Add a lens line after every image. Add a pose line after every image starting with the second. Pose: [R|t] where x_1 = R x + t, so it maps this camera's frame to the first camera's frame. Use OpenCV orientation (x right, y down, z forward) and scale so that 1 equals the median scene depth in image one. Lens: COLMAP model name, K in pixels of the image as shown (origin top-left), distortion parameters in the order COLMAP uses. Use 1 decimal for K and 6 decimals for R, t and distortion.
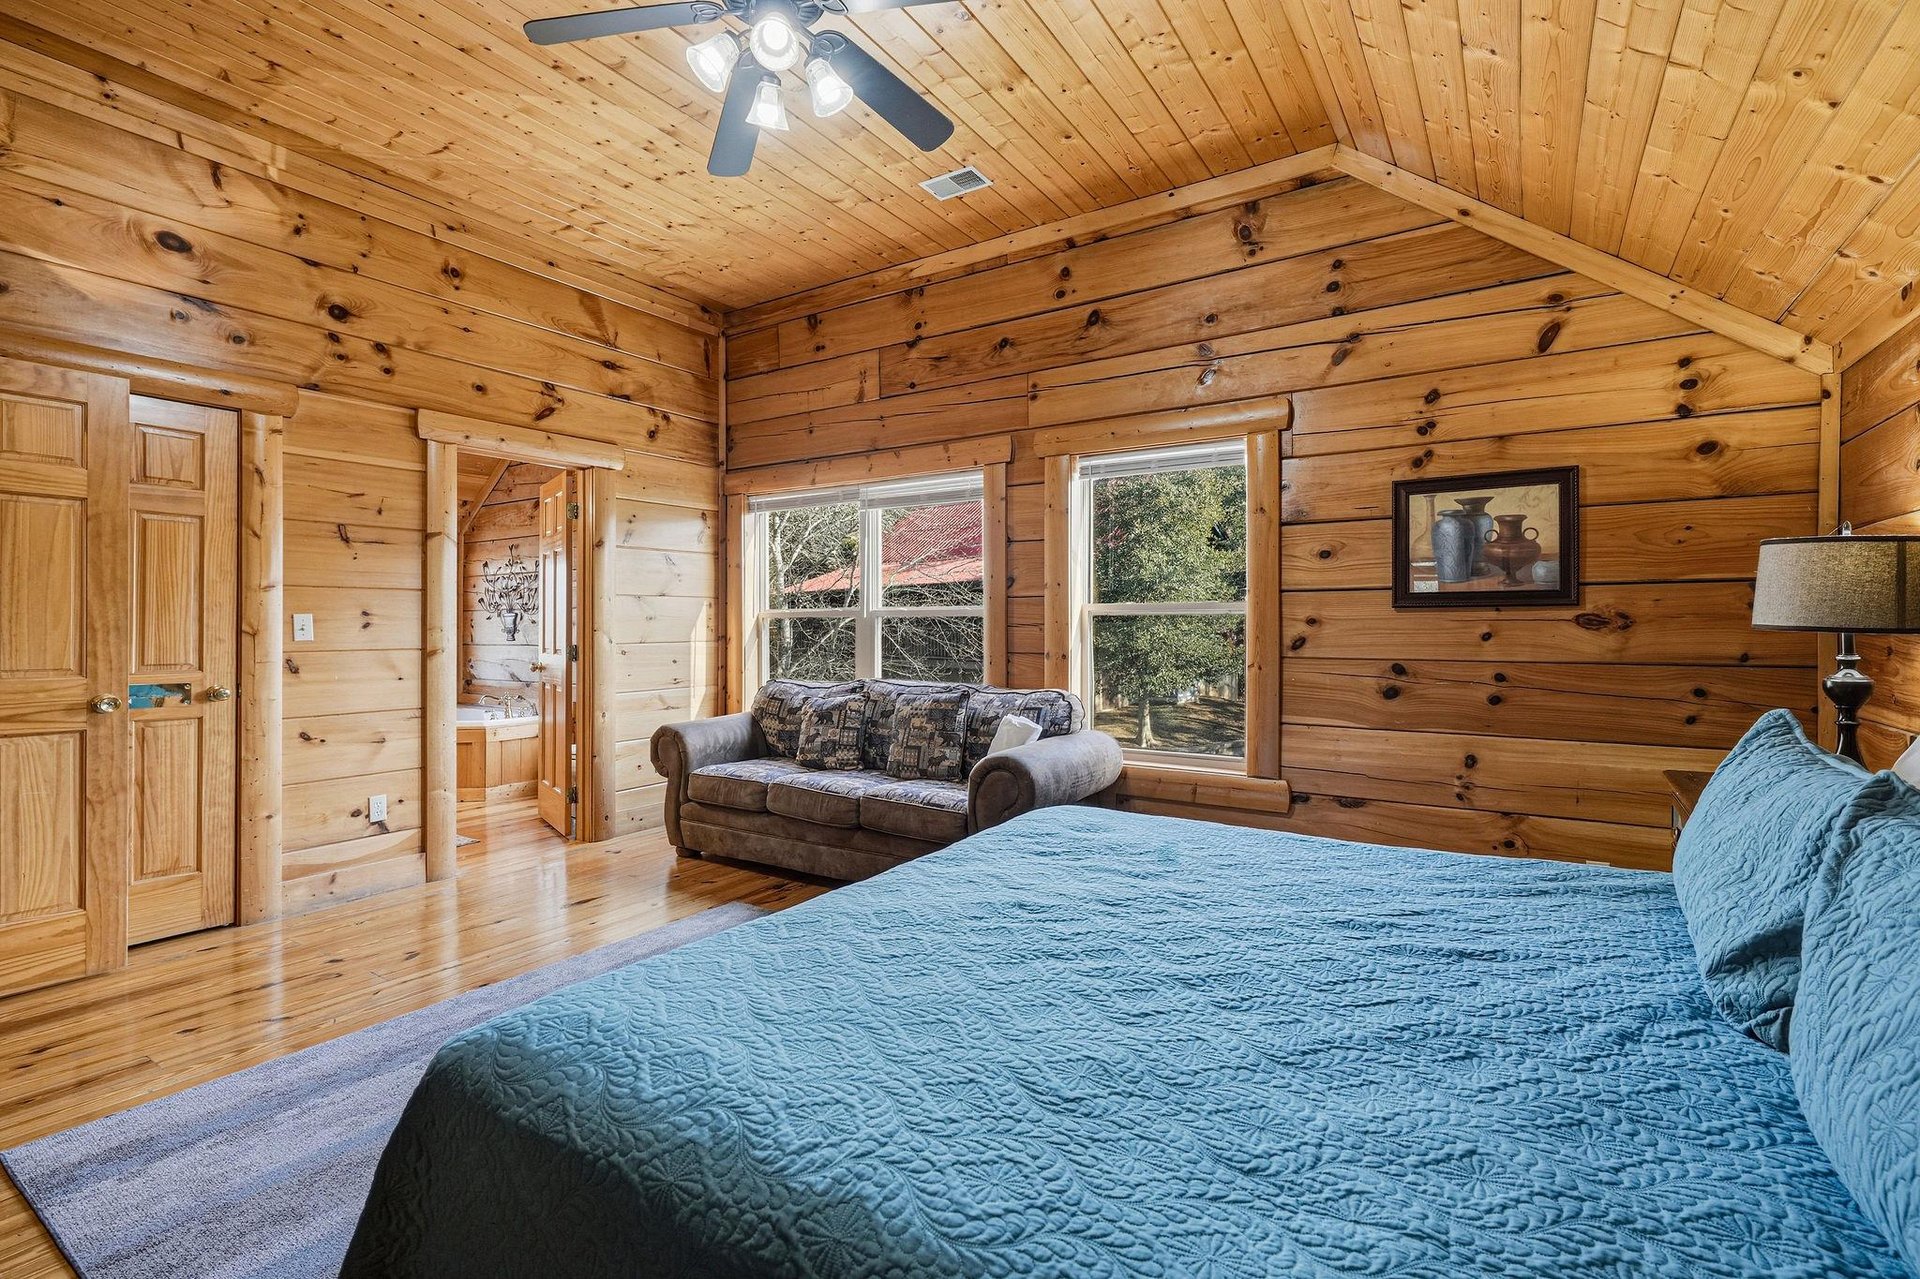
lens RADIAL K [[881.7, 0, 955.5], [0, 881.7, 634.5], [0, 0, 1]] dist [-0.002844, 0.001761]
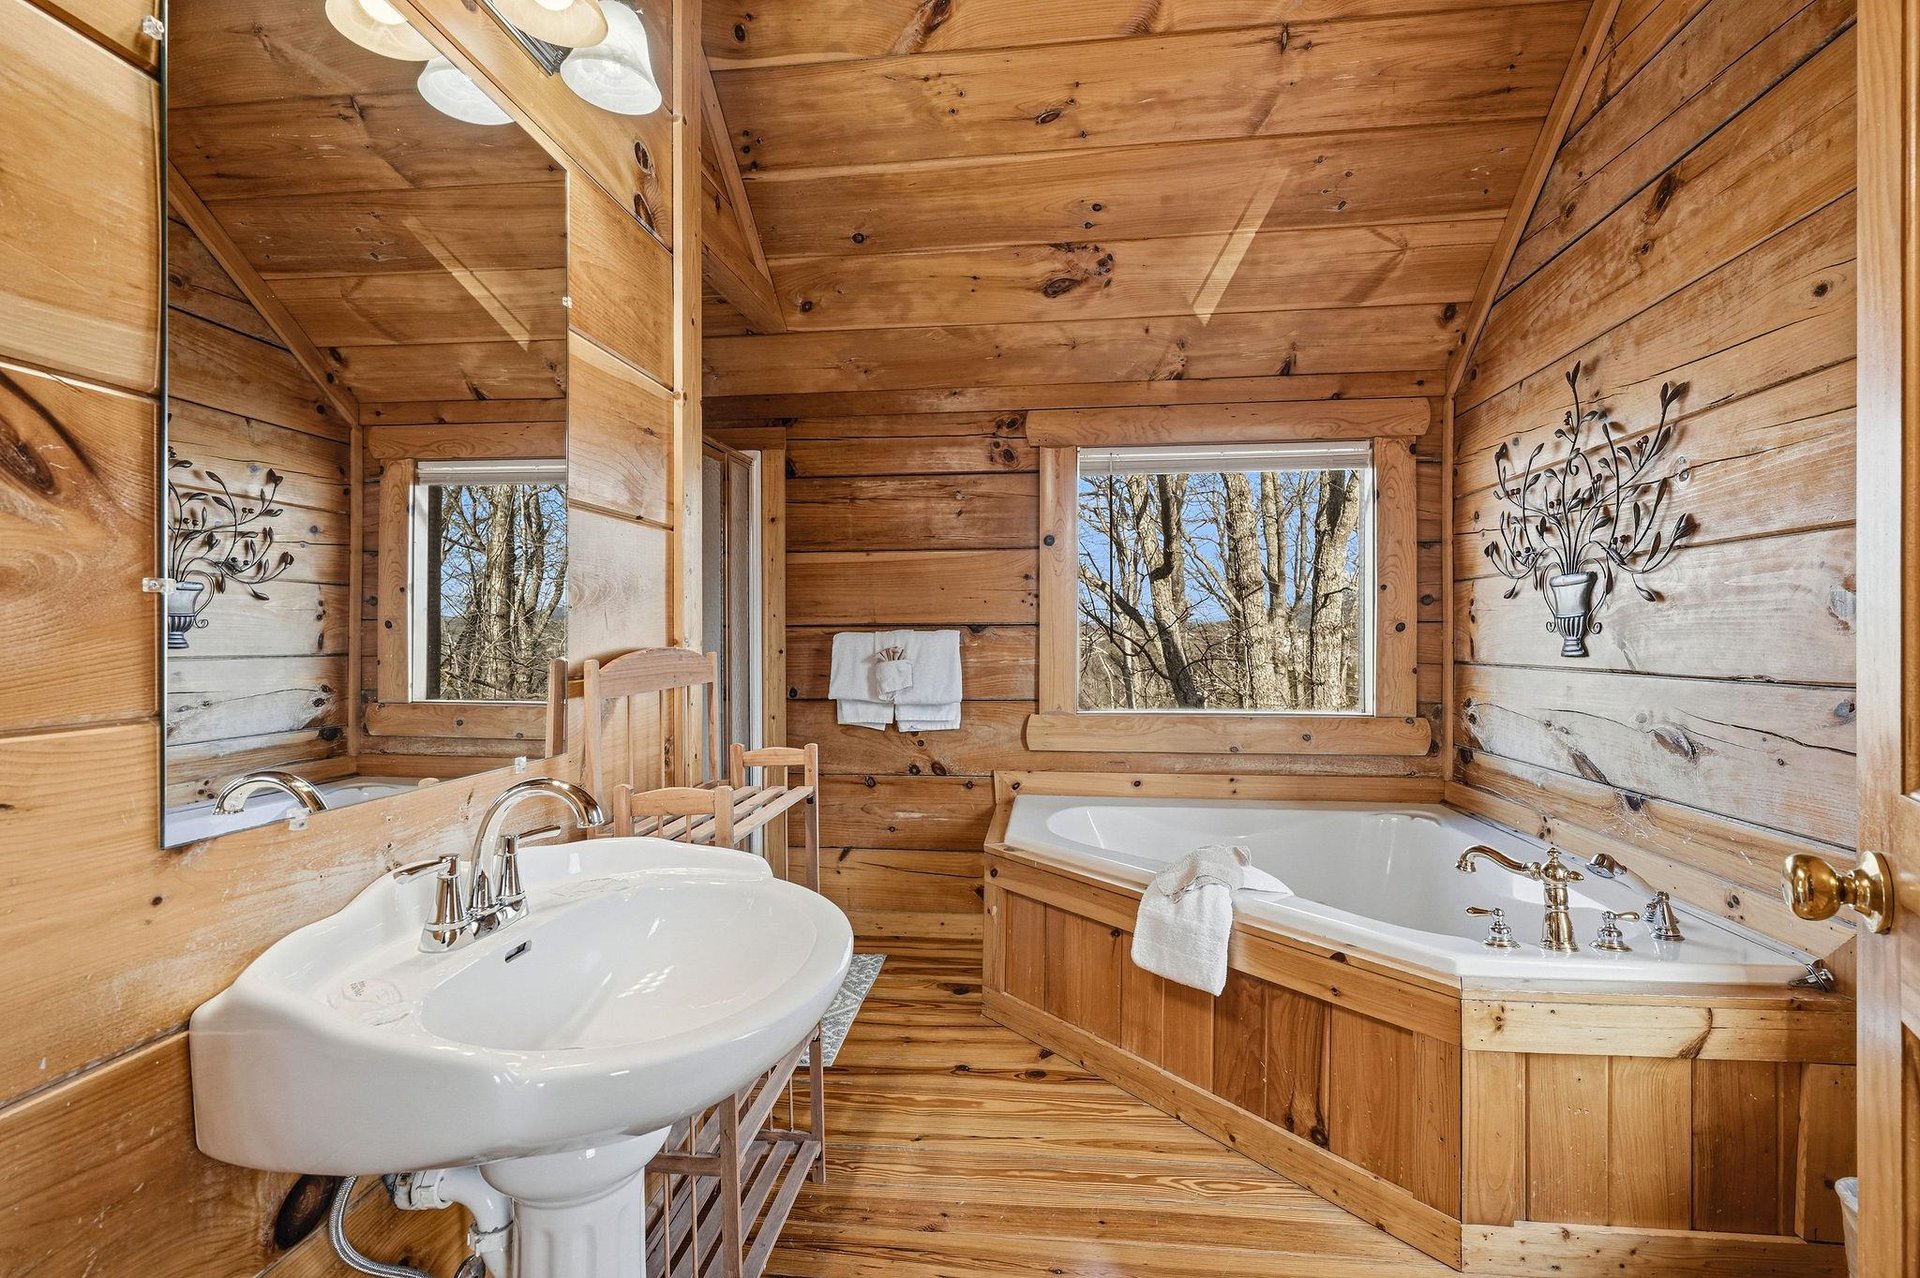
lens RADIAL K [[881.7, 0, 958.8], [0, 881.7, 632.8], [0, 0, 1]] dist [-0.002844, 0.001761]
pose [[0.452919, -0.006242, -0.891530, -0.312871], [0.003622, 0.999980, -0.005160, -0.001118], [0.891544, -0.000892, 0.452932, 0.641272]]
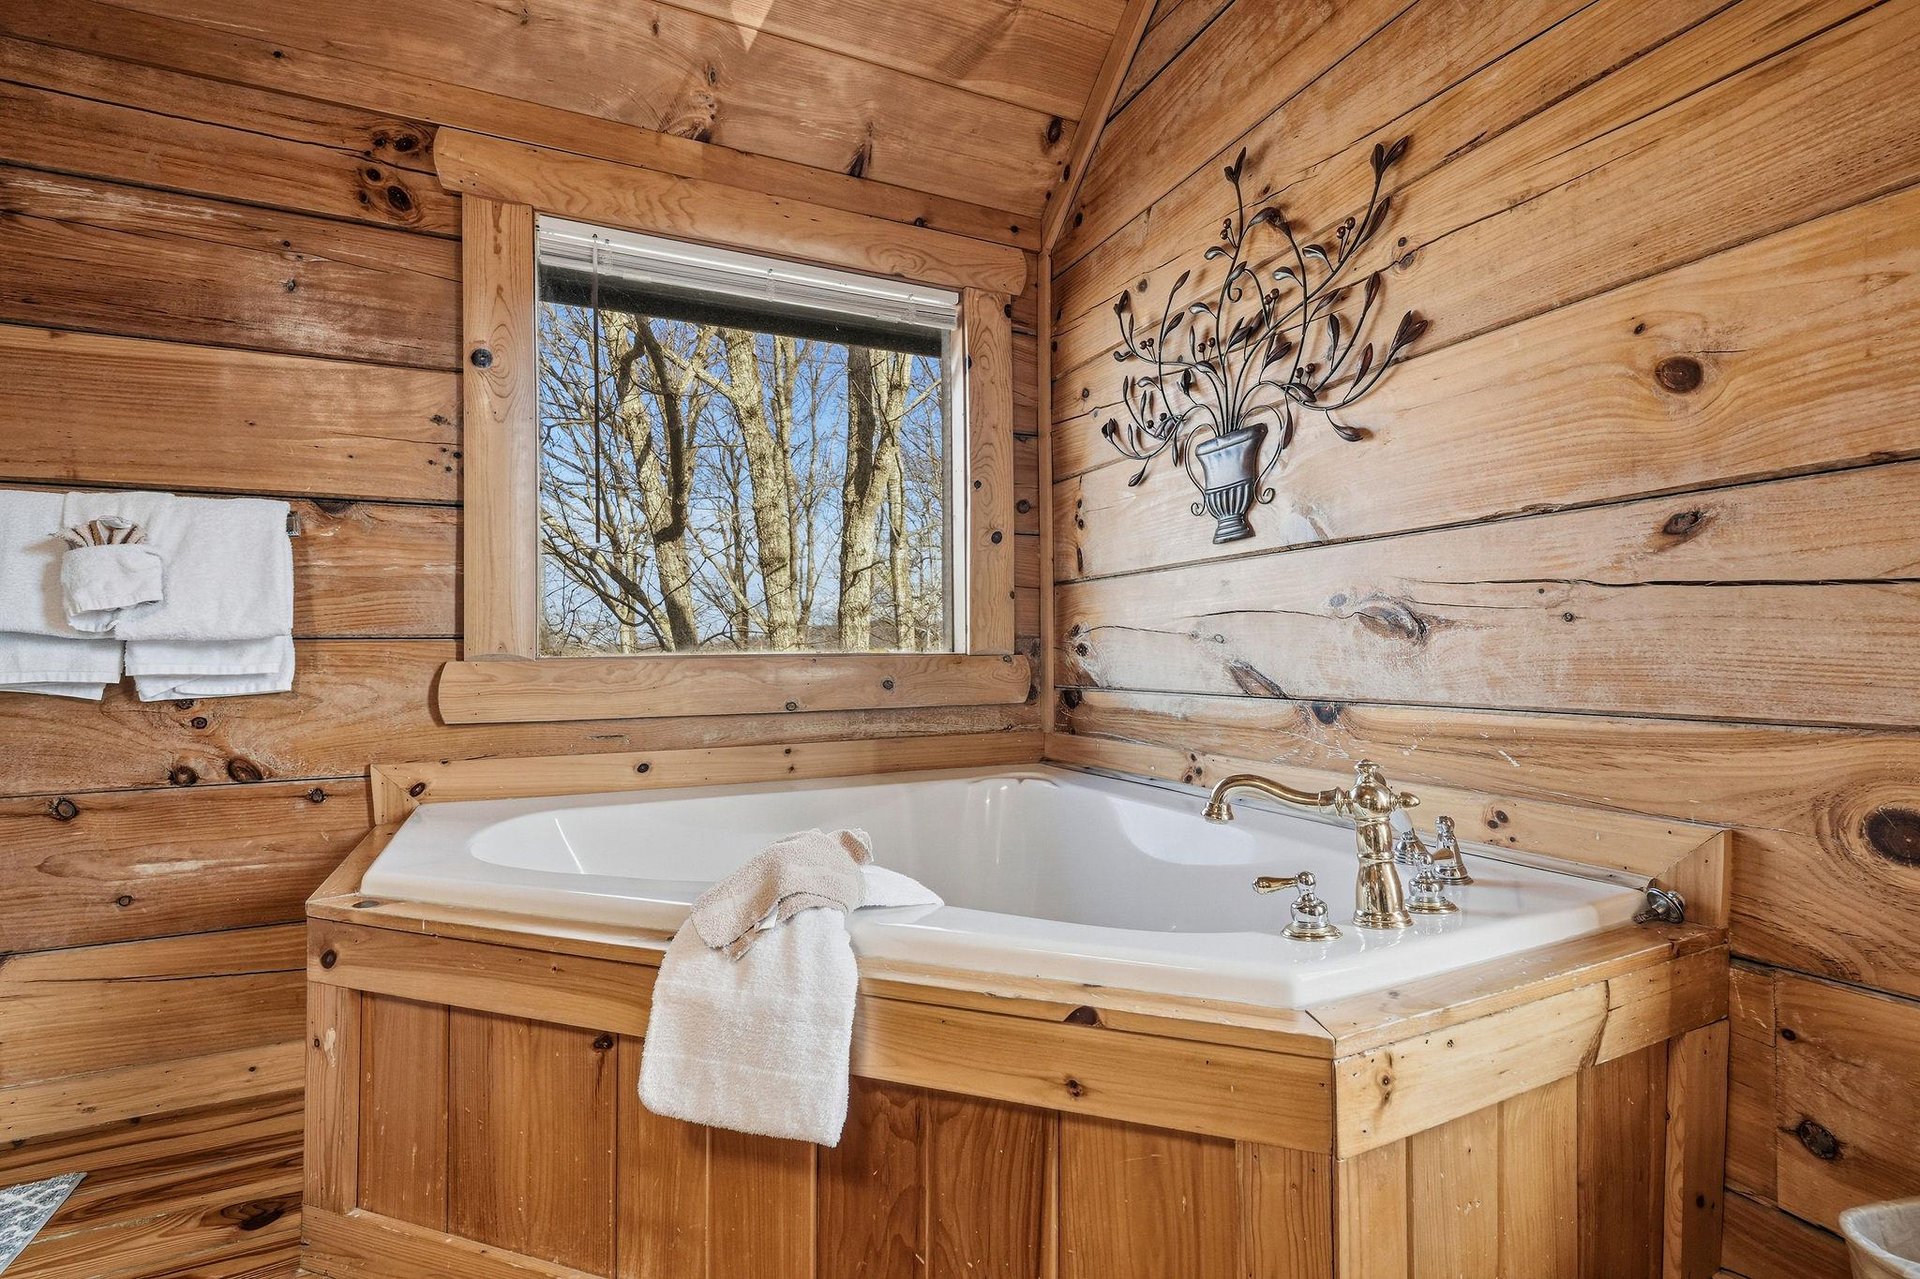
lens RADIAL K [[881.7, 0, 965.0], [0, 881.7, 652.1], [0, 0, 1]] dist [-0.002844, 0.001761]
pose [[0.855243, -0.016504, -0.517964, -0.439777], [0.014767, 0.999863, -0.007477, 0.040917], [0.518016, -0.001255, 0.855370, 0.739356]]
